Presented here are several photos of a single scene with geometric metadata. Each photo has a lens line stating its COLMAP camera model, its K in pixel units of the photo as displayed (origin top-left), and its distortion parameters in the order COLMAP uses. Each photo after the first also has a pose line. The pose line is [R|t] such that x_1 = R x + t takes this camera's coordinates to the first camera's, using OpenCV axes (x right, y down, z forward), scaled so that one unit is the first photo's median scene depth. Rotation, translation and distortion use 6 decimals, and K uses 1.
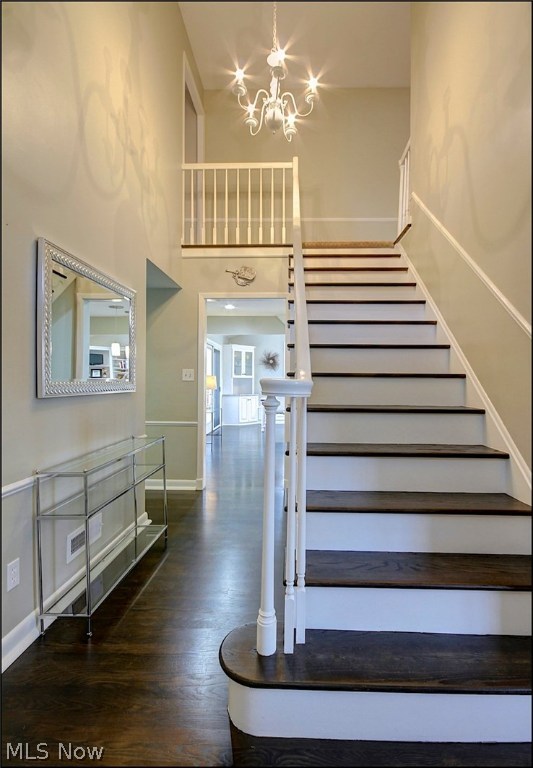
lens RADIAL K [[378.0, 0, 266.5], [0, 378.0, 384.0], [0, 0, 1]] dist [0.000003, -0.000004]
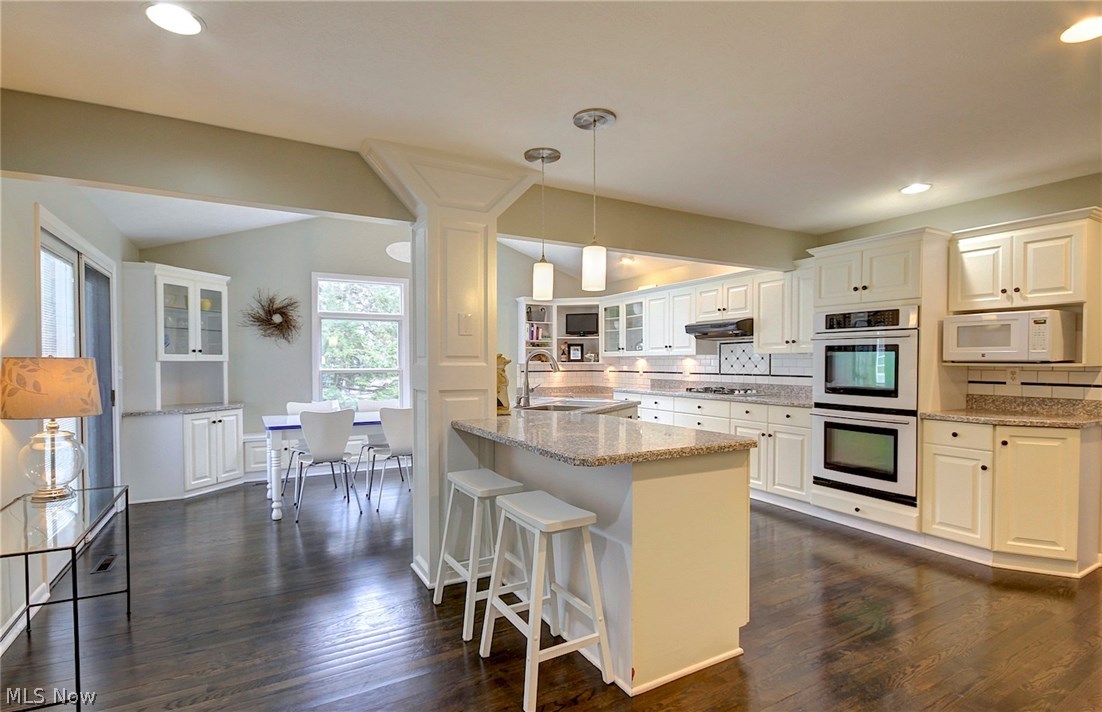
lens RADIAL K [[533.2, 0, 550.6], [0, 533.2, 364.9], [0, 0, 1]] dist [0.013941, -0.010960]
pose [[0.842547, -0.016561, 0.538369, -0.050554], [0.015178, 0.999860, 0.007003, -0.011078], [-0.538410, 0.002271, 0.842680, 0.388789]]
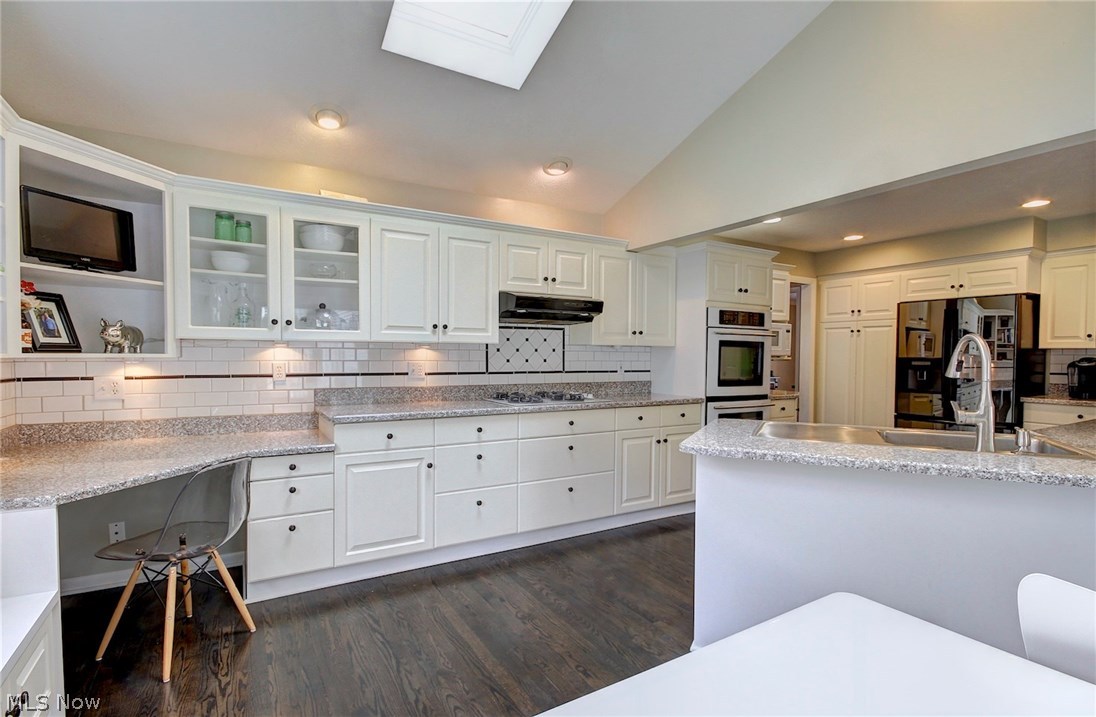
lens RADIAL K [[541.5, 0, 548.0], [0, 541.5, 358.5], [0, 0, 1]] dist [-0.001961, 0.000010]
pose [[-0.565353, -0.025170, 0.824465, 0.069602], [-0.009248, 0.999665, 0.024177, -0.014379], [-0.824797, 0.006043, -0.565397, 0.952977]]
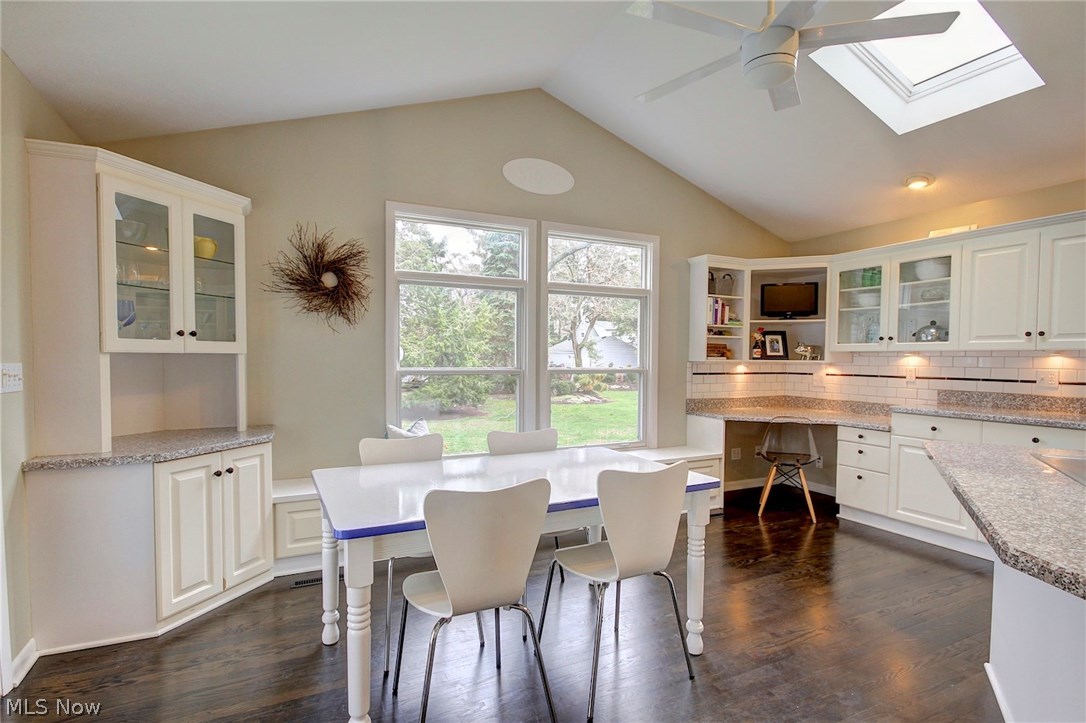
lens RADIAL K [[541.6, 0, 538.9], [0, 541.6, 368.2], [0, 0, 1]] dist [0.003323, 0.000376]
pose [[0.869489, -0.016142, 0.493689, -0.041148], [0.006425, 0.999751, 0.021373, -0.013474], [-0.493911, -0.015411, 0.869376, 0.681426]]
